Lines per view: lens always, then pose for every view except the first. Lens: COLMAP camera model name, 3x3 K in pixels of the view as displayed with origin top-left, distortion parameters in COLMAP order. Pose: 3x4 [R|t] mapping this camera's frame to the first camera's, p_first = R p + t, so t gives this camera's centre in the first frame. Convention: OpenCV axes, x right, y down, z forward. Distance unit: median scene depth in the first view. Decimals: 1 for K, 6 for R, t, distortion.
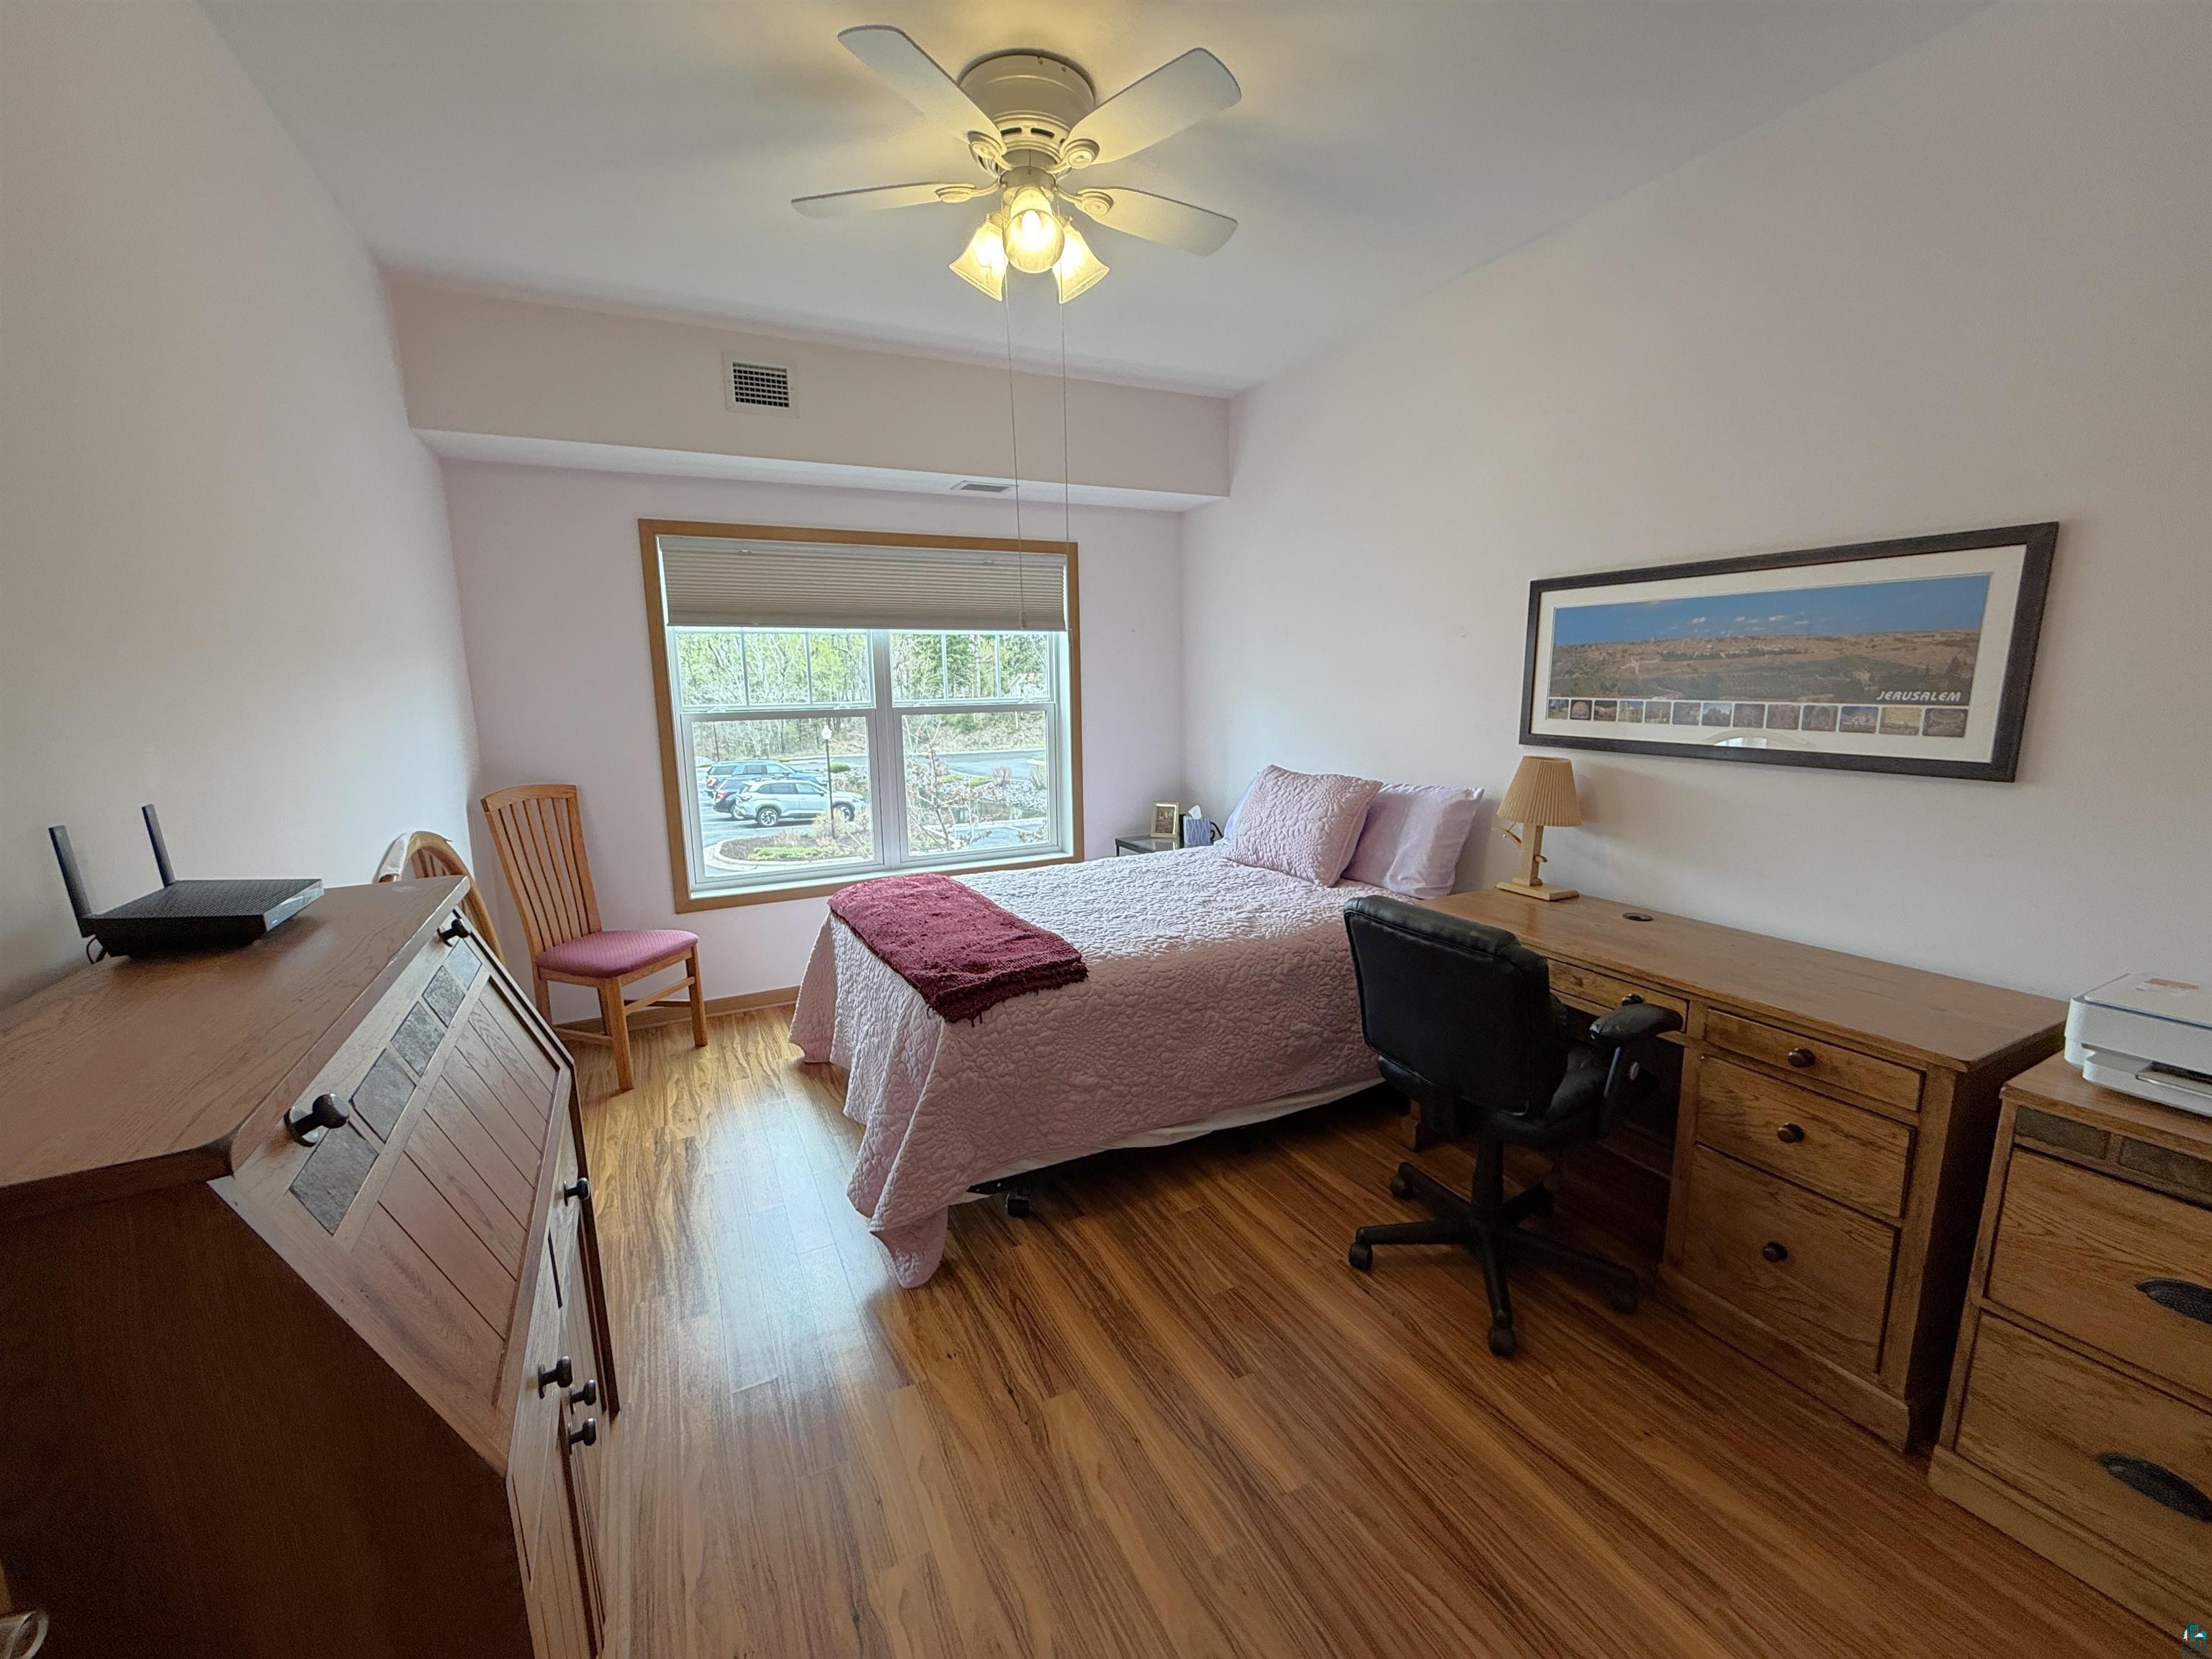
lens RADIAL K [[881.1, 0, 1099.2], [0, 881.1, 837.9], [0, 0, 1]] dist [-0.000383, 0.000098]
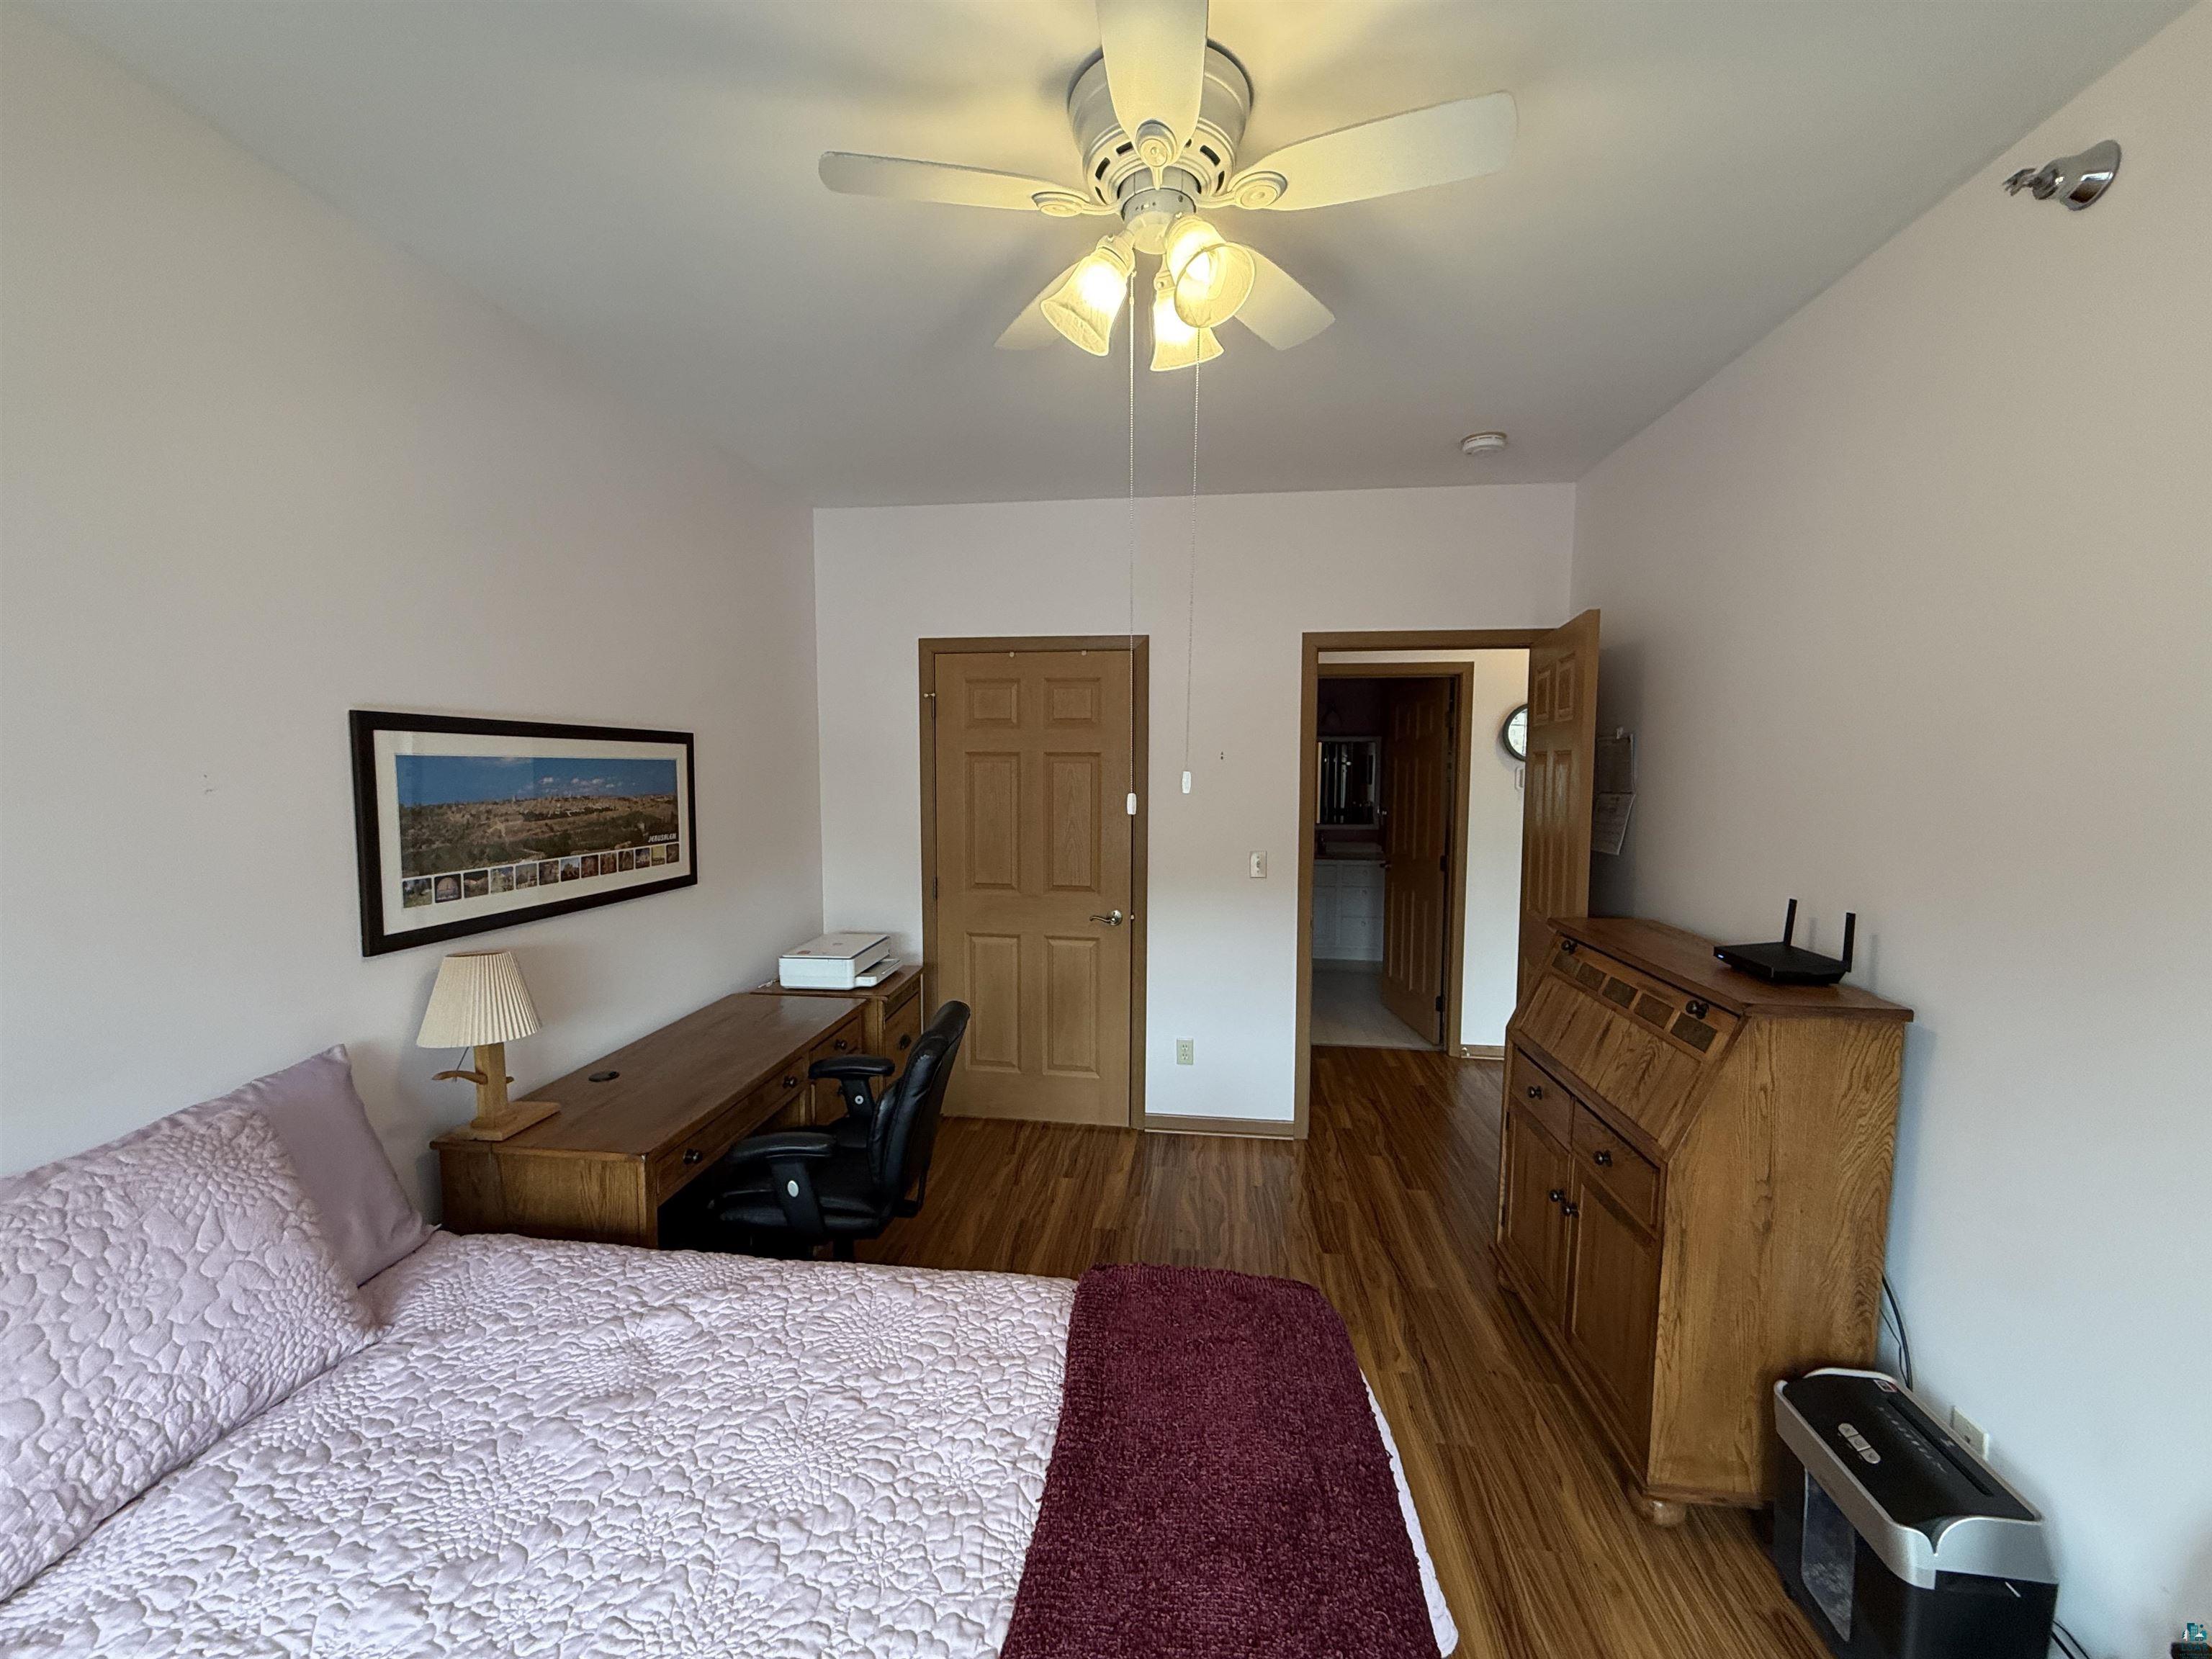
lens RADIAL K [[881.1, 0, 1105.9], [0, 881.1, 830.3], [0, 0, 1]] dist [-0.000383, 0.000098]
pose [[-0.833535, -0.035661, 0.551315, -0.397368], [0.101694, 0.970959, 0.216558, -0.342662], [-0.543027, 0.236574, -0.805701, 1.470059]]
